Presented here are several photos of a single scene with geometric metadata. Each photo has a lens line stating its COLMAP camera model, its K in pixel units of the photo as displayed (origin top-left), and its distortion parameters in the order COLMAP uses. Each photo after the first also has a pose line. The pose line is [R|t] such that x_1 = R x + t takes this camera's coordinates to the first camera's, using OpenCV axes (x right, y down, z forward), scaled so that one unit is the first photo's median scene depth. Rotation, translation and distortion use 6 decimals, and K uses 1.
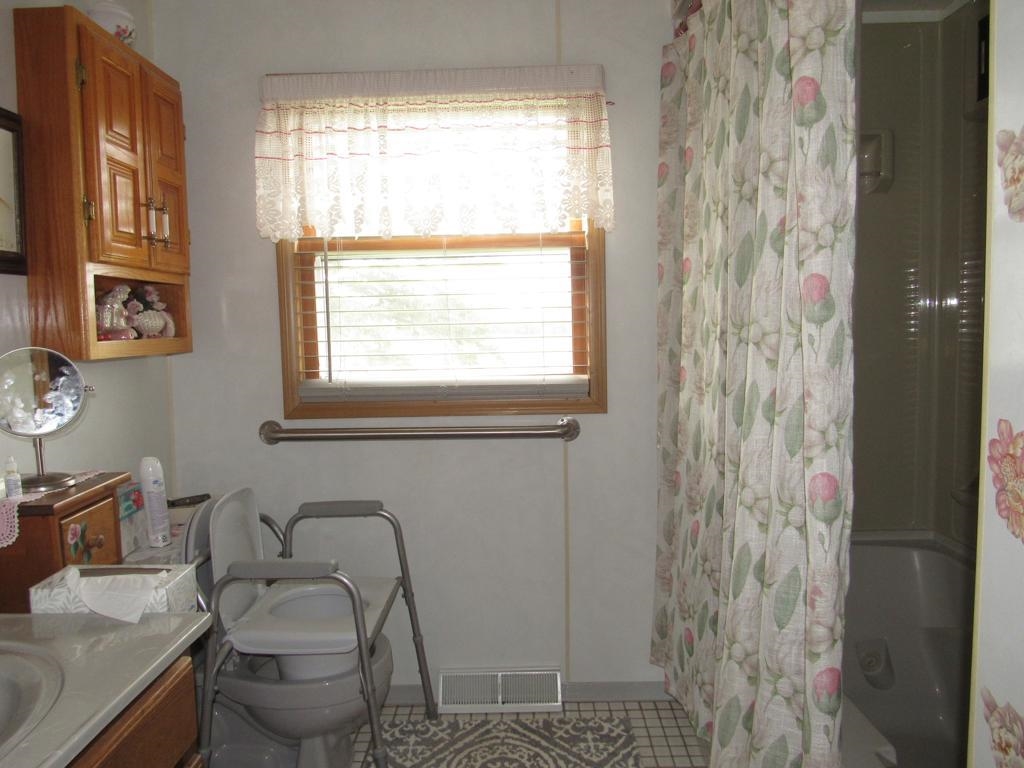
lens RADIAL K [[740.6, 0, 508.6], [0, 740.6, 381.0], [0, 0, 1]] dist [-0.036949, 0.031996]
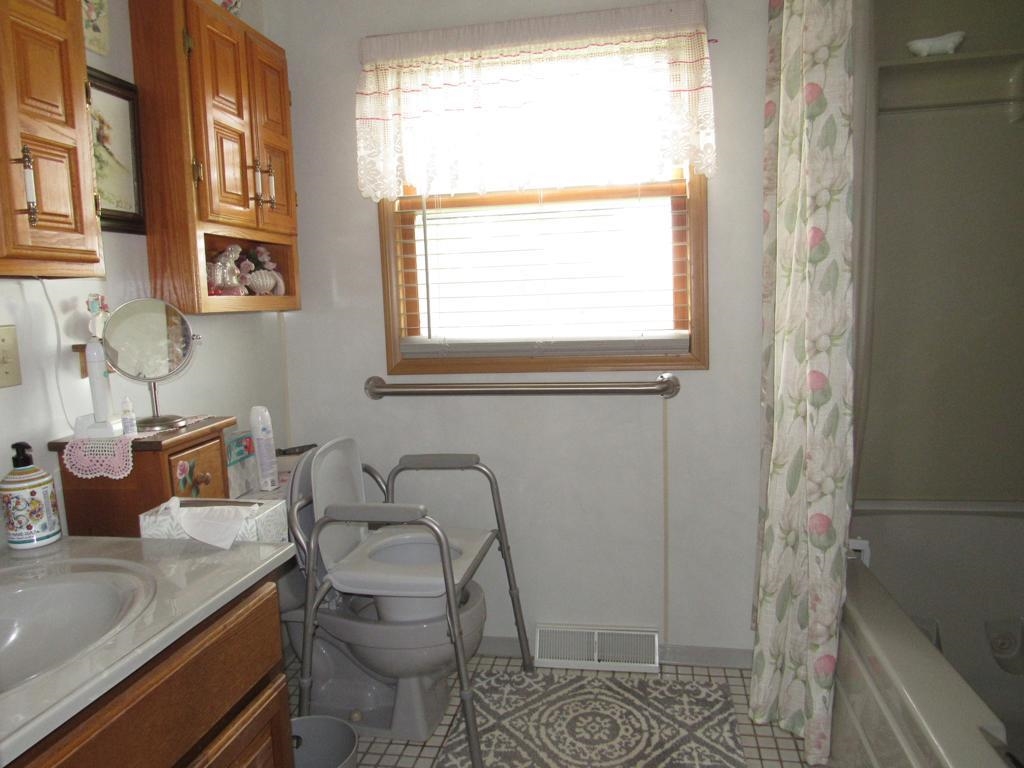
lens RADIAL K [[740.6, 0, 508.6], [0, 740.6, 381.0], [0, 0, 1]] dist [-0.036949, 0.031996]
pose [[0.984608, 0.005184, -0.174700, 0.047711], [0.000950, 0.999386, 0.035011, 0.026364], [0.174774, -0.034638, 0.983999, 0.011925]]
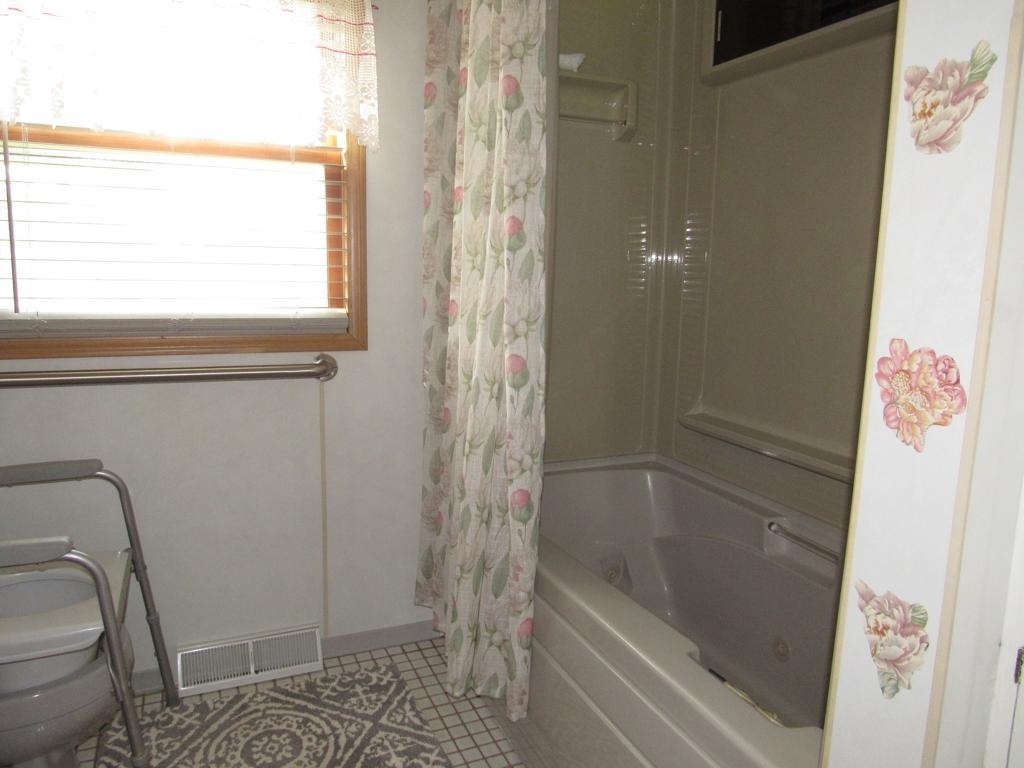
lens RADIAL K [[735.0, 0, 513.4], [0, 735.0, 382.0], [0, 0, 1]] dist [-0.029674, 0.000748]
pose [[0.902949, -0.024875, 0.429028, -0.105739], [-0.007983, 0.997180, 0.074618, 0.014002], [-0.429674, -0.070801, 0.900204, 0.091737]]
